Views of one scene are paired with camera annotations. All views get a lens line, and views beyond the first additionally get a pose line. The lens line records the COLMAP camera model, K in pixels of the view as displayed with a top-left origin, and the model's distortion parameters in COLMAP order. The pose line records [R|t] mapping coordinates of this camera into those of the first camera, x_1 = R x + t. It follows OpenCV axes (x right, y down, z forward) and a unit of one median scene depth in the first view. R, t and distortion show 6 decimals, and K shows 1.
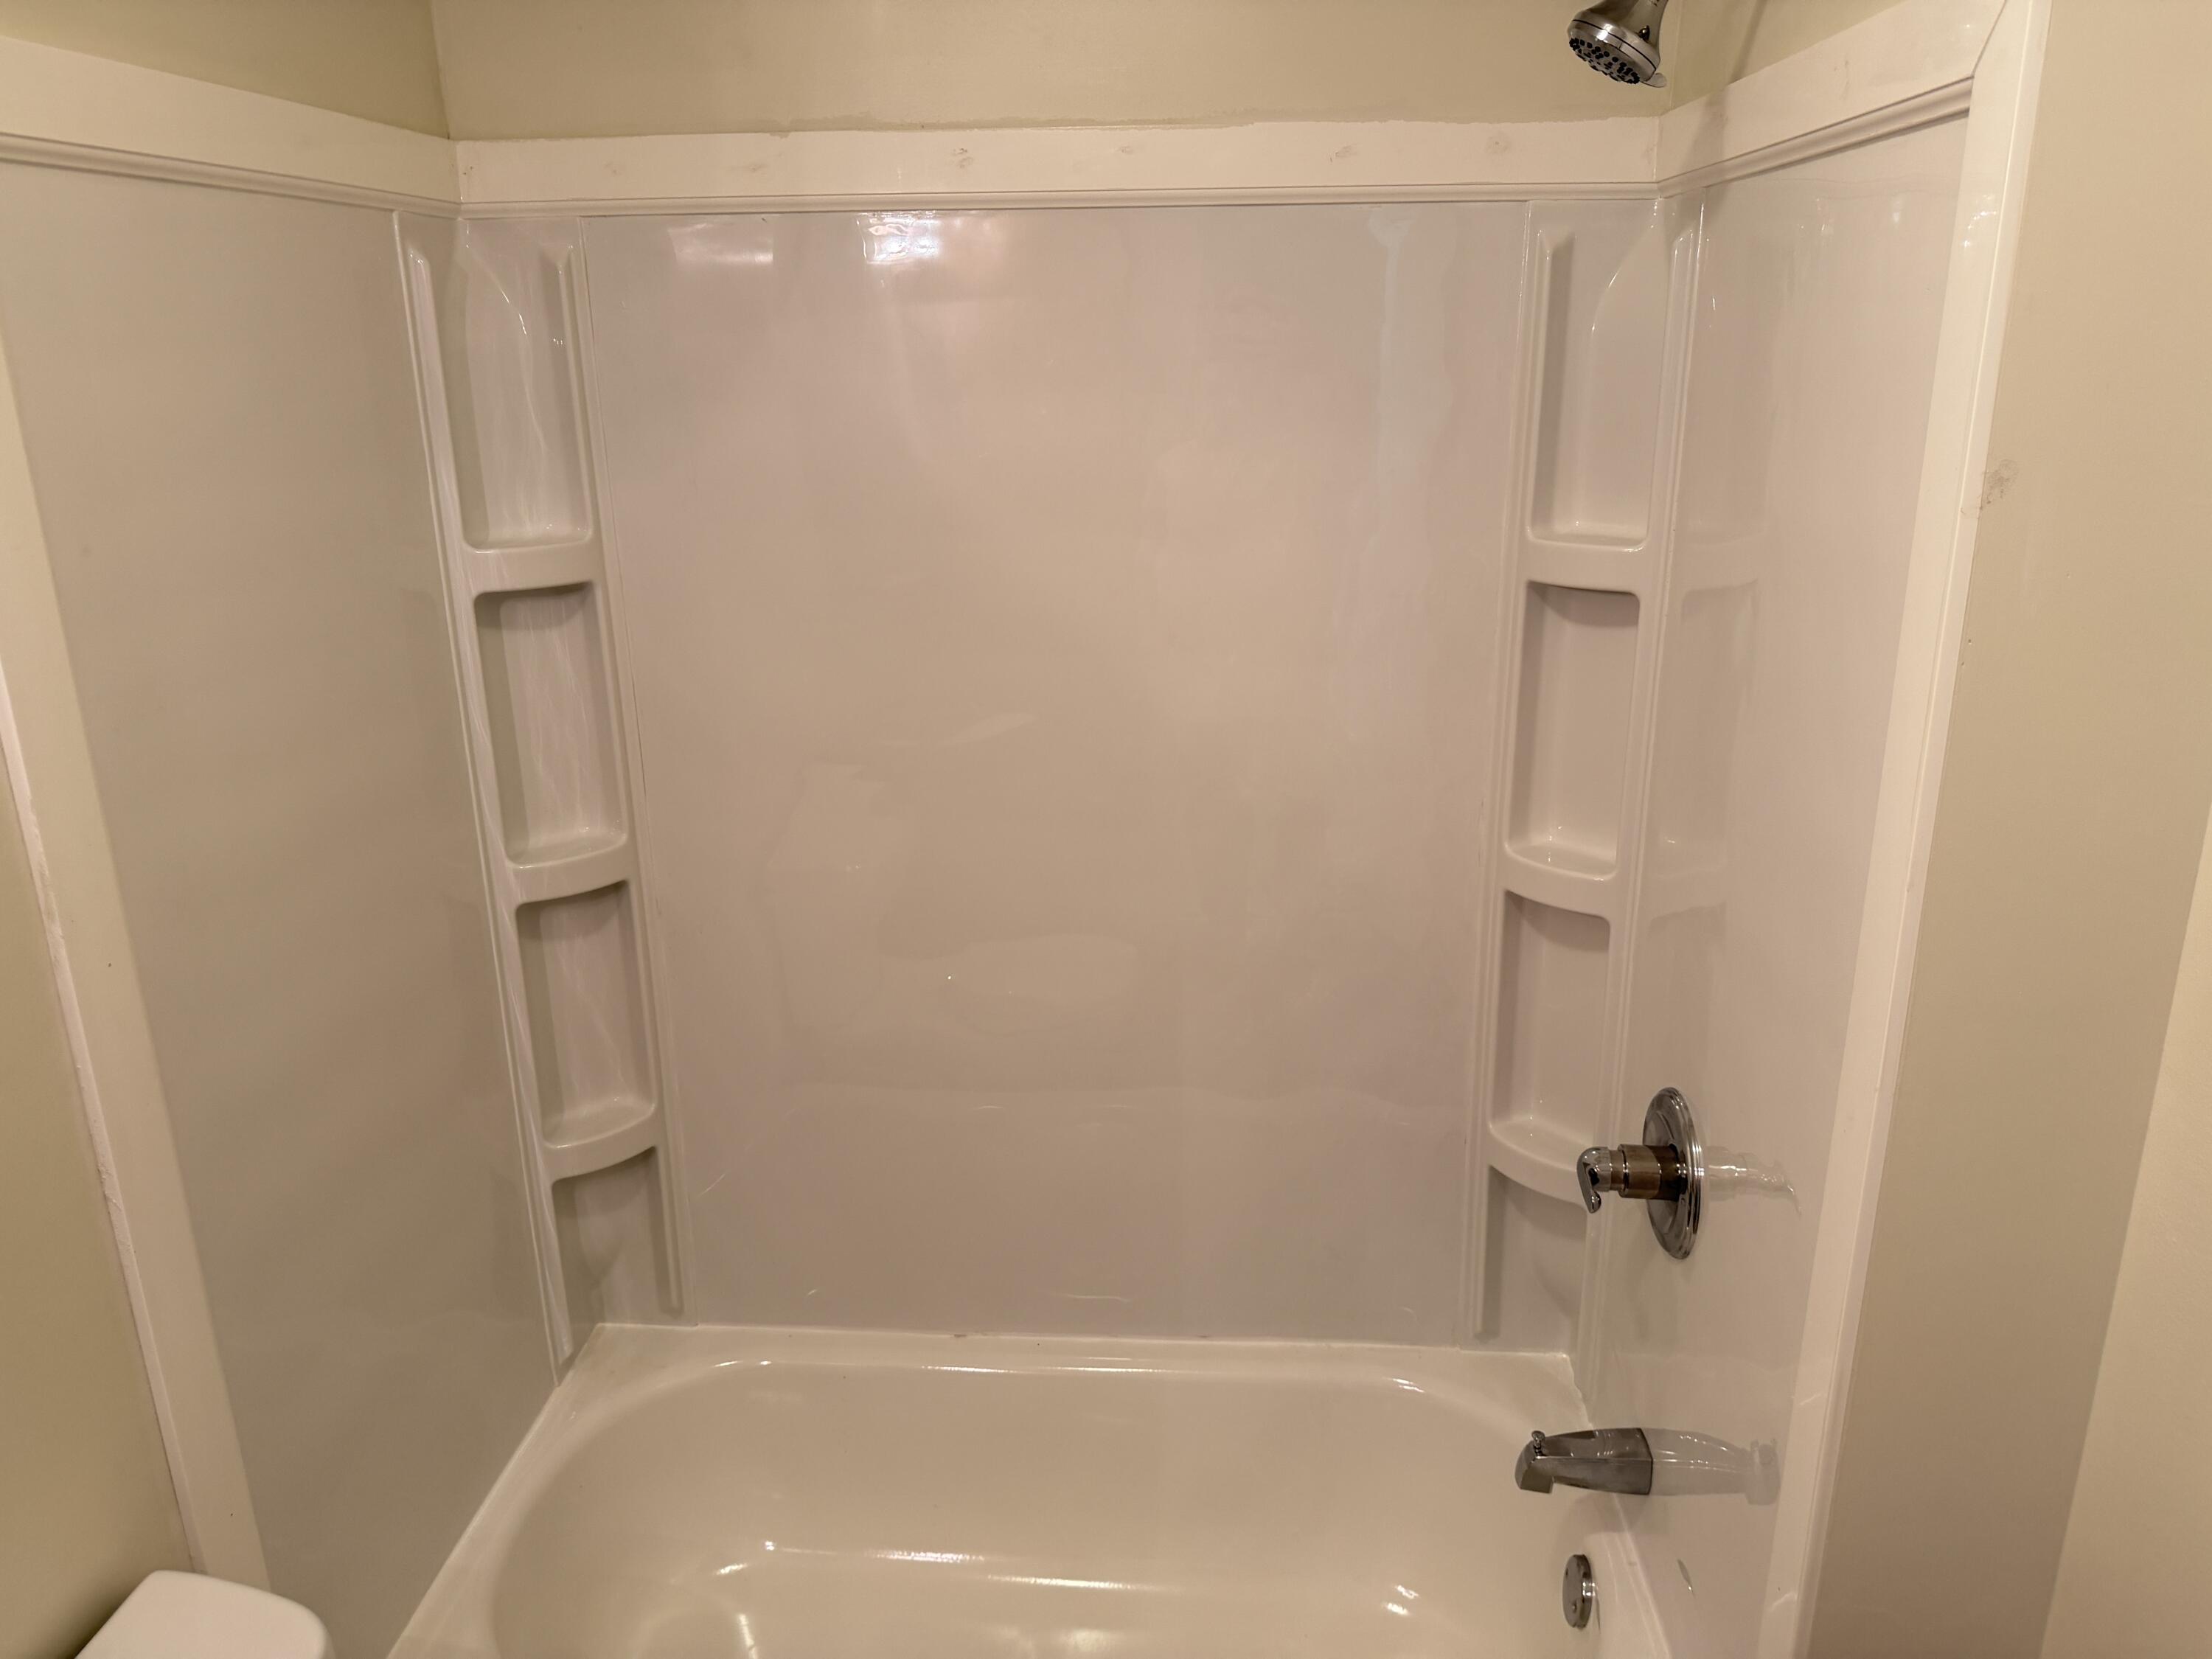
lens RADIAL K [[1539.3, 0, 1113.0], [0, 1539.3, 829.9], [0, 0, 1]] dist [0.044169, -0.056706]
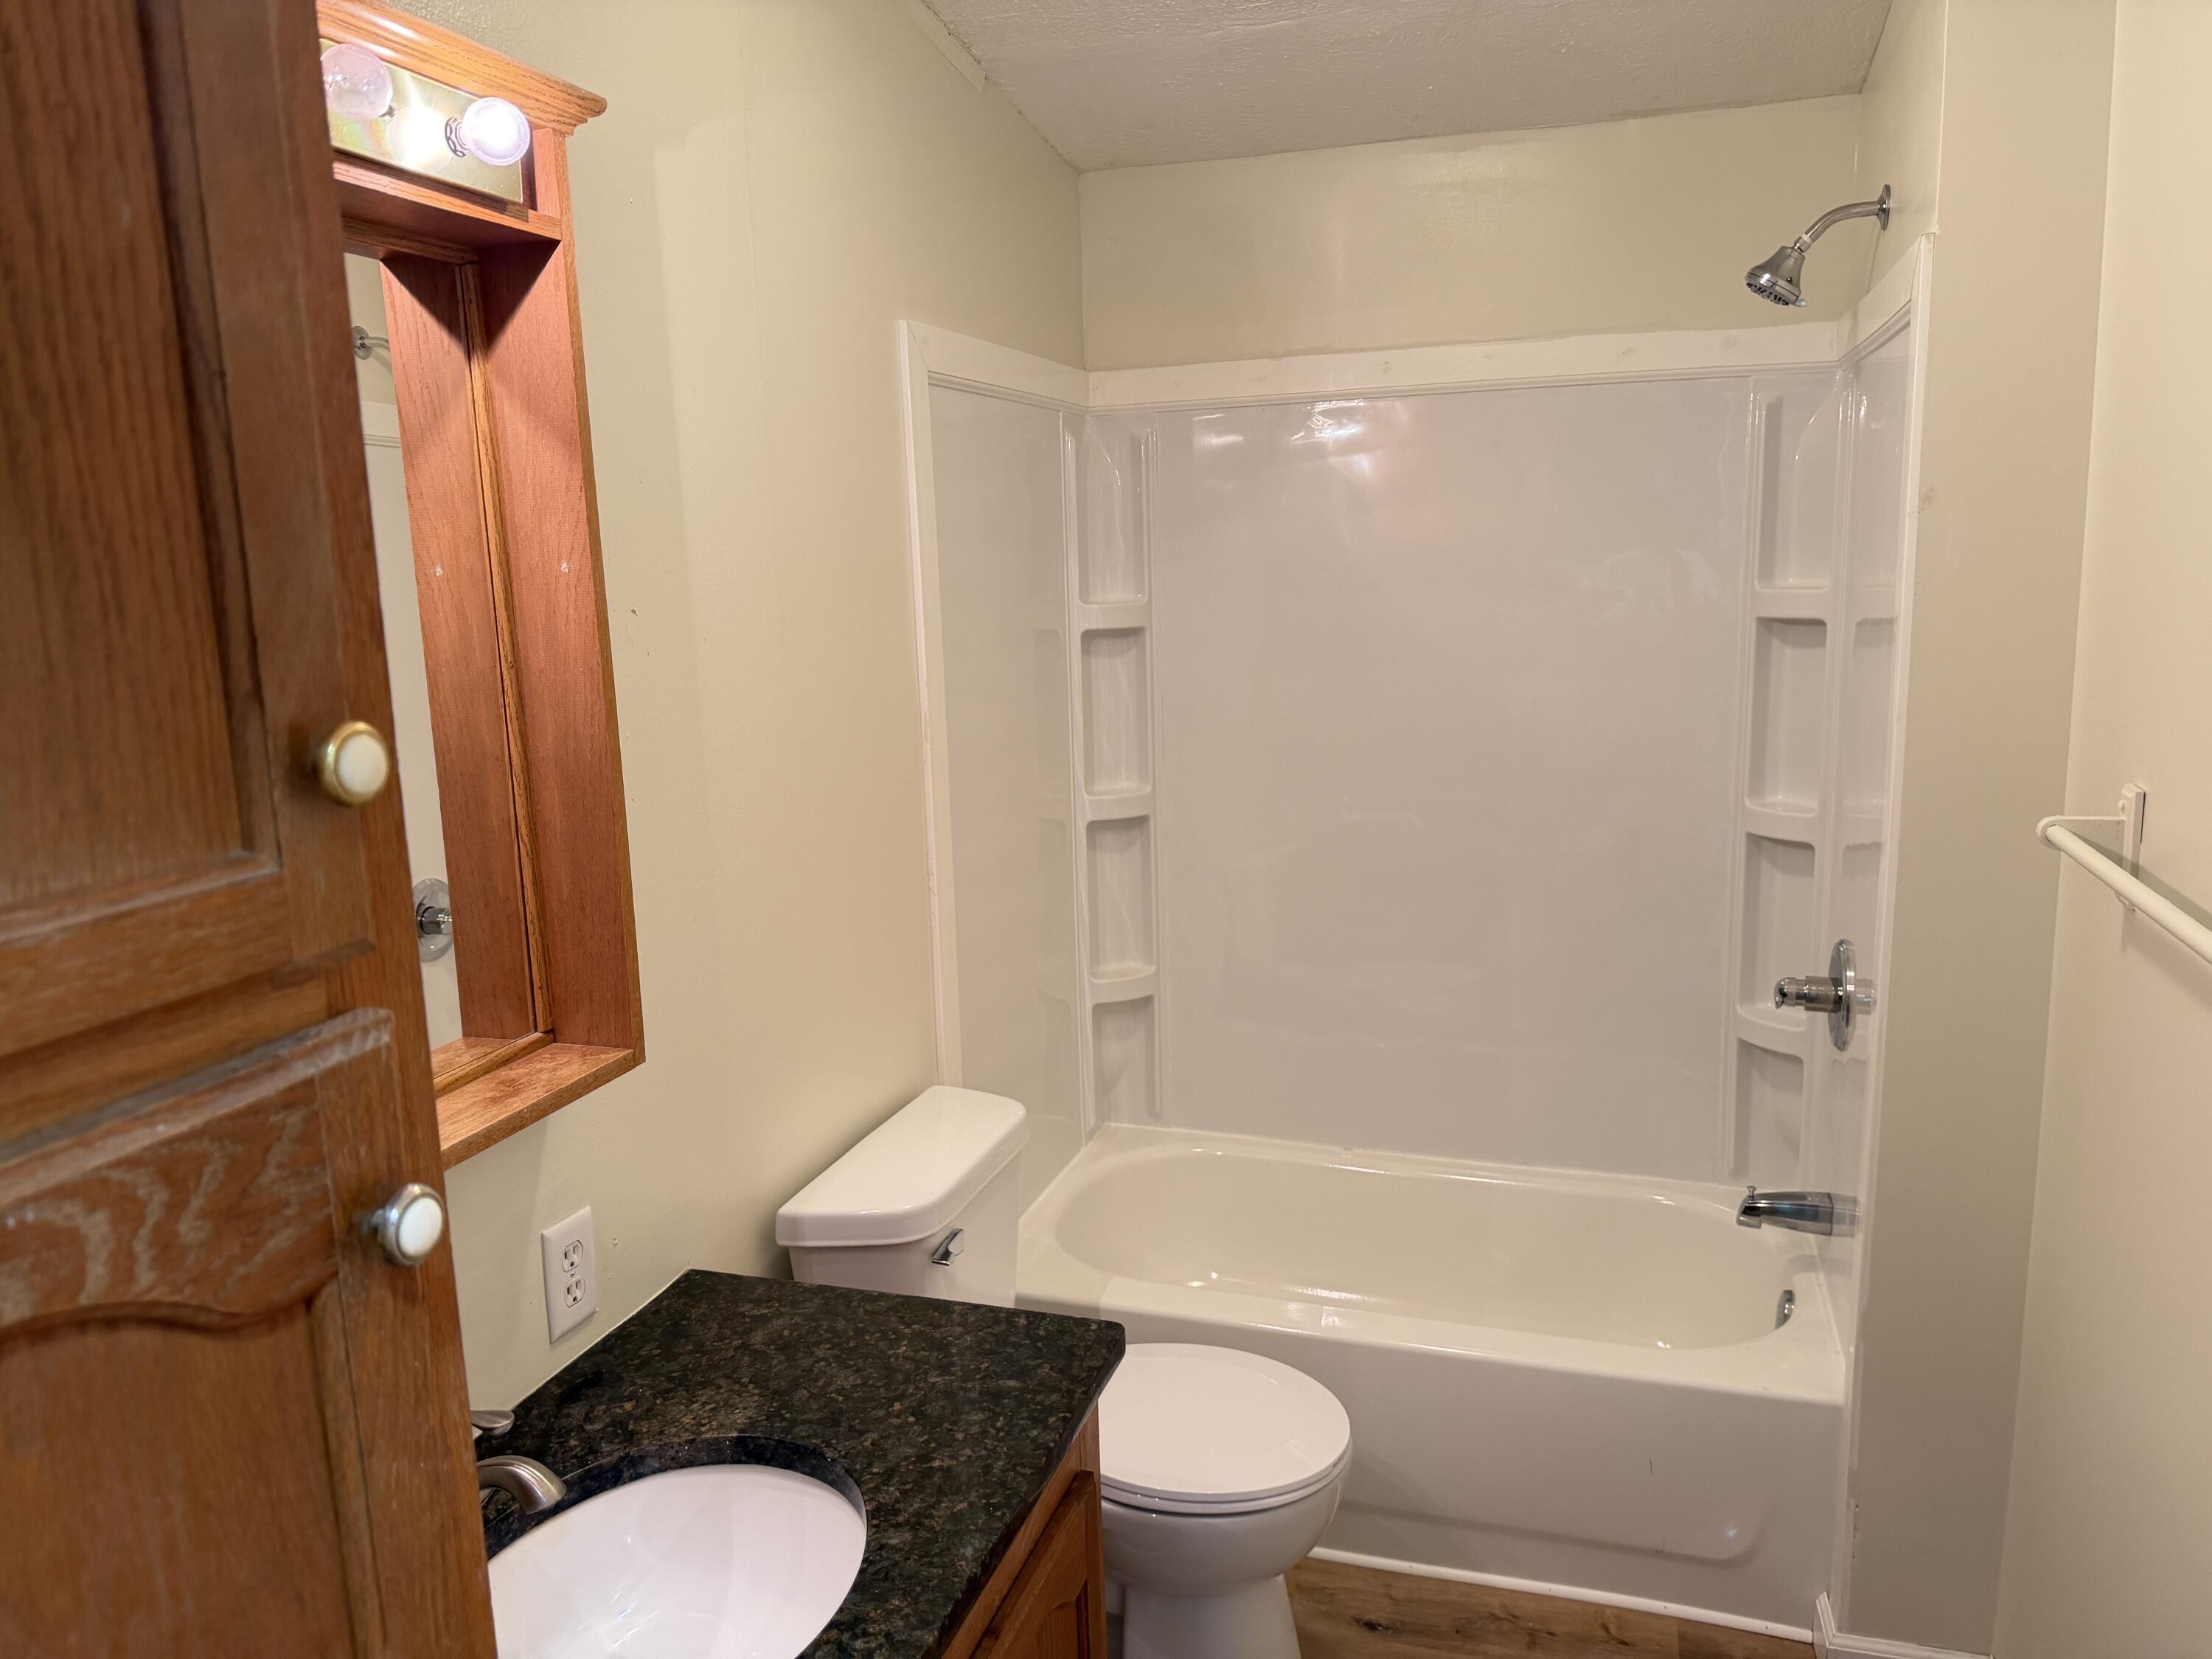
lens RADIAL K [[1539.3, 0, 1105.1], [0, 1539.3, 833.0], [0, 0, 1]] dist [0.044169, -0.056706]
pose [[0.965994, 0.032430, -0.256523, 0.048987], [-0.063645, 0.991401, -0.114336, 0.253230], [0.250609, 0.126774, 0.959752, -0.564909]]
